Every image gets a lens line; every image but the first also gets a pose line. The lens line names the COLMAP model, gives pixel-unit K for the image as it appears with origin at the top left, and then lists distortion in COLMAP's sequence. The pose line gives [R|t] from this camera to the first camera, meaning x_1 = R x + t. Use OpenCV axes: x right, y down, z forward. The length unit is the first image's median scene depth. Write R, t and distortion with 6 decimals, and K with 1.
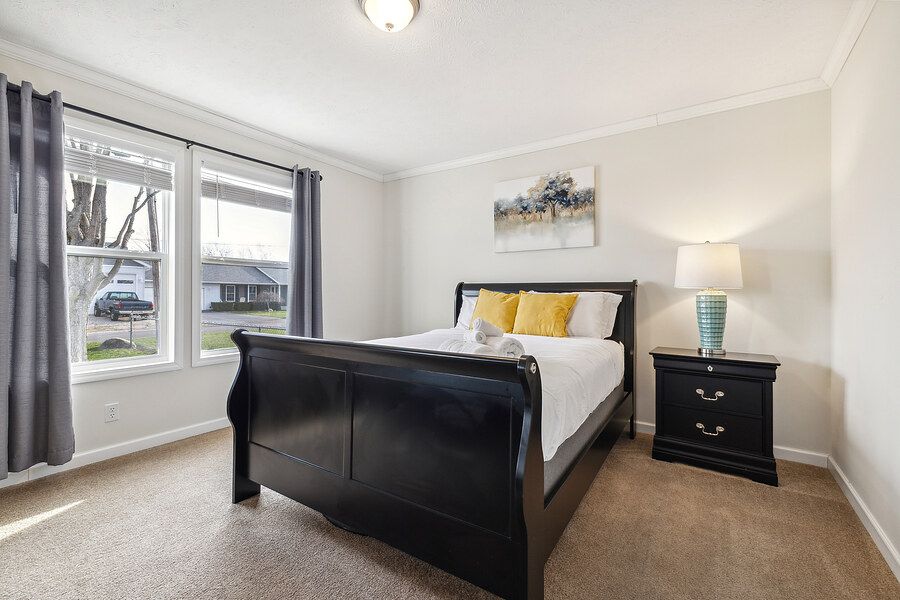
lens RADIAL K [[389.4, 0, 449.1], [0, 389.4, 295.4], [0, 0, 1]] dist [0.006937, -0.000249]
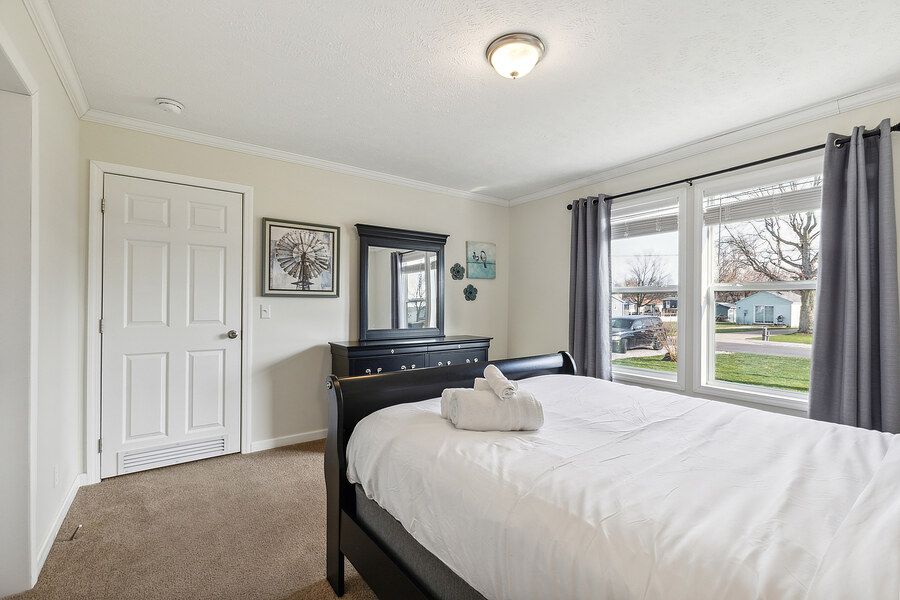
lens RADIAL K [[389.4, 0, 449.1], [0, 389.4, 295.4], [0, 0, 1]] dist [0.006937, -0.000249]
pose [[-0.343909, -0.023581, -0.938707, 0.543791], [-0.006335, 0.999720, -0.022793, -0.049014], [0.938982, -0.001892, -0.343962, 0.742324]]
